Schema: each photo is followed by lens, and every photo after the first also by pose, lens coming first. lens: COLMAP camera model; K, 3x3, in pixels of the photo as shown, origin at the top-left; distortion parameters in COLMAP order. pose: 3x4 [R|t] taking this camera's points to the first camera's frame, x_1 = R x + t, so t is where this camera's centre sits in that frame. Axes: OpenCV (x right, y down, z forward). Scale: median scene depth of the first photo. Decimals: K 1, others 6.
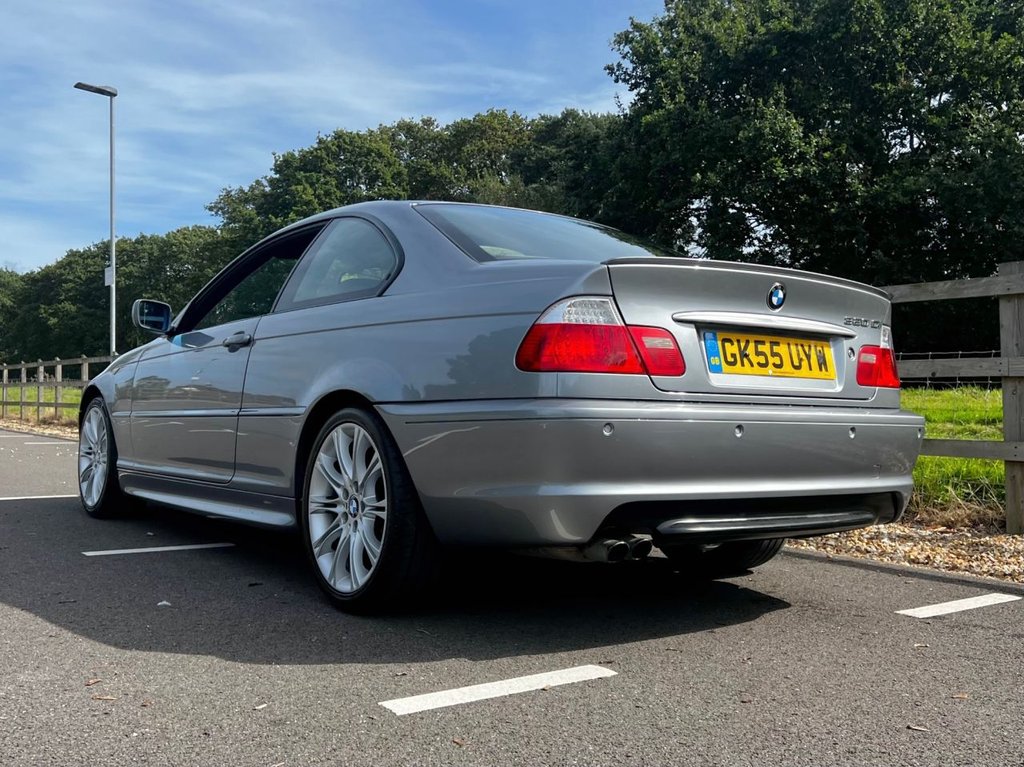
lens RADIAL K [[1060.1, 0, 496.7], [0, 1060.1, 377.9], [0, 0, 1]] dist [0.105074, -0.200247]
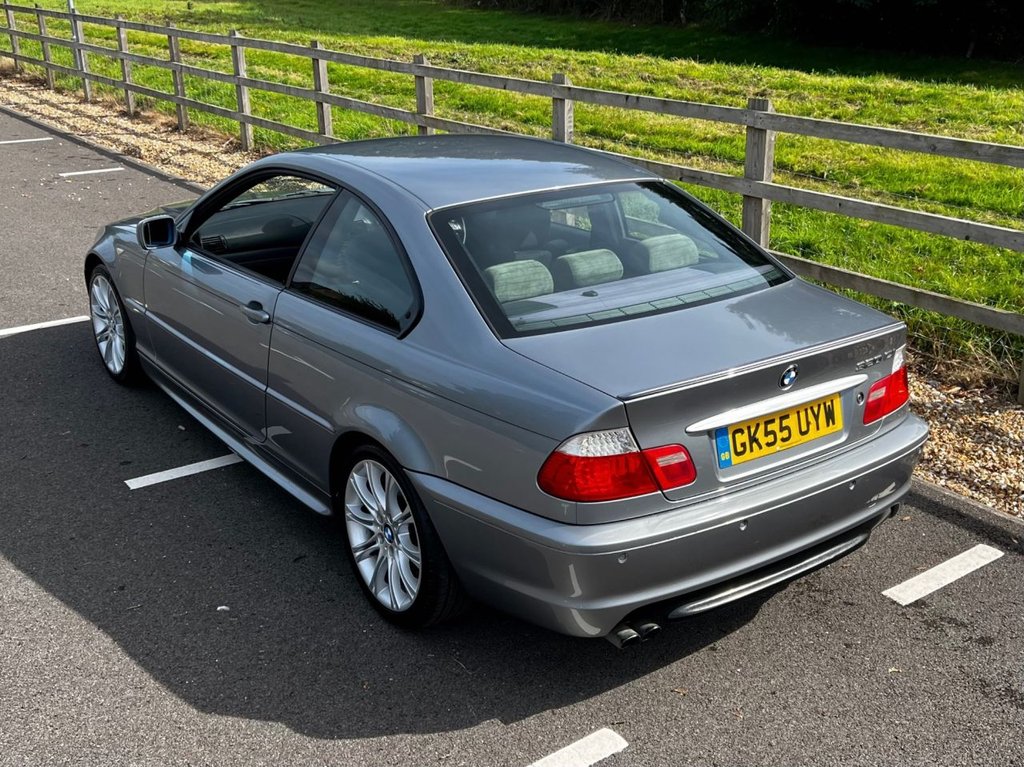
lens RADIAL K [[1148.3, 0, 515.7], [0, 1148.3, 403.8], [0, 0, 1]] dist [0.092700, -0.164309]
pose [[0.999761, -0.021756, -0.002347, 0.000297], [0.021137, 0.932424, 0.360747, -0.466705], [-0.005660, -0.360710, 0.932661, -0.049252]]
